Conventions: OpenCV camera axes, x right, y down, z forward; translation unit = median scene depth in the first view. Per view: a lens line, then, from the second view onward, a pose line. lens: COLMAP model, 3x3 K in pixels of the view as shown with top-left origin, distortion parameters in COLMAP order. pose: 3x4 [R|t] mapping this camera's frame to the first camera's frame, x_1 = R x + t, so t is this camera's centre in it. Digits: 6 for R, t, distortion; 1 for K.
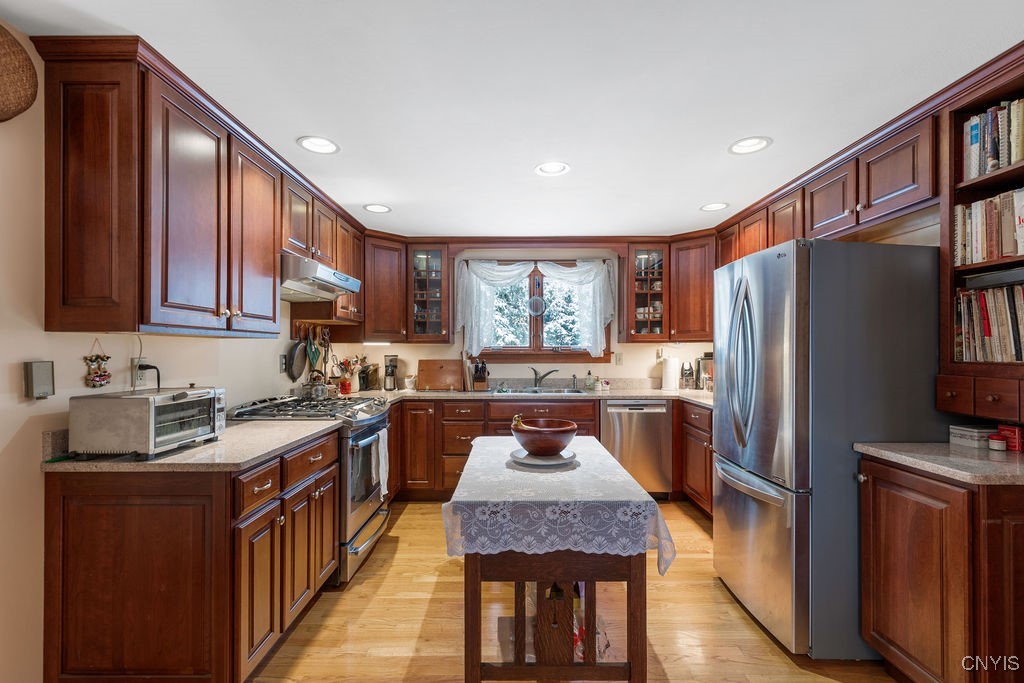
lens RADIAL K [[459.9, 0, 512.4], [0, 459.9, 350.9], [0, 0, 1]] dist [0.002164, -0.000184]
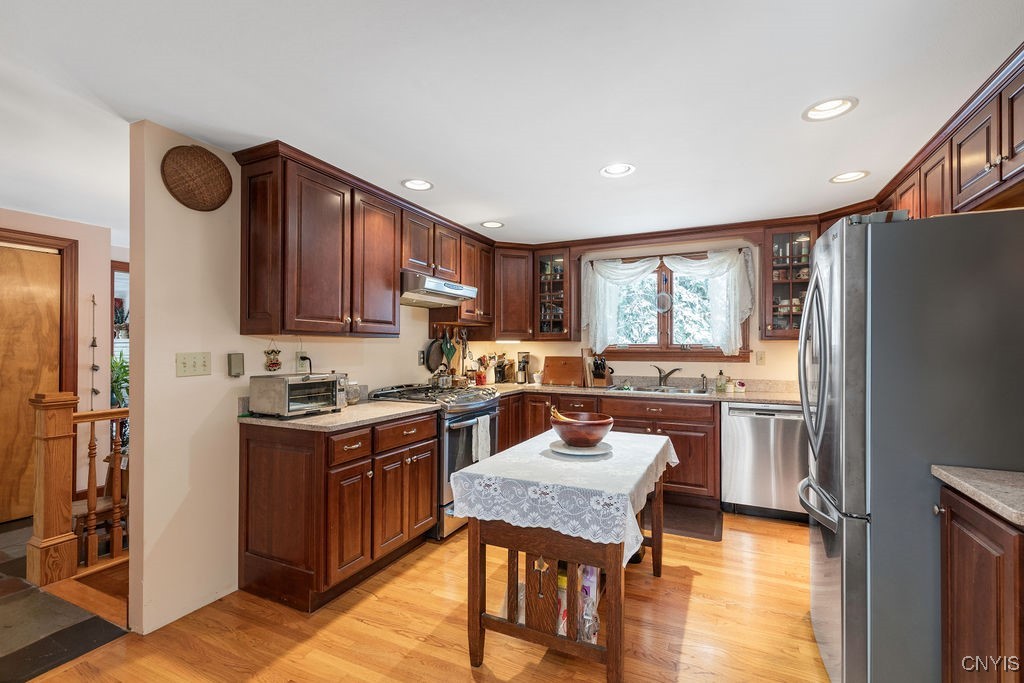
lens RADIAL K [[457.5, 0, 510.0], [0, 457.5, 346.4], [0, 0, 1]] dist [0.002292, -0.000290]
pose [[0.902795, 0.000943, -0.430069, 0.230567], [-0.003244, 0.999984, -0.004617, 0.001190], [0.430058, 0.005563, 0.902784, -0.013777]]
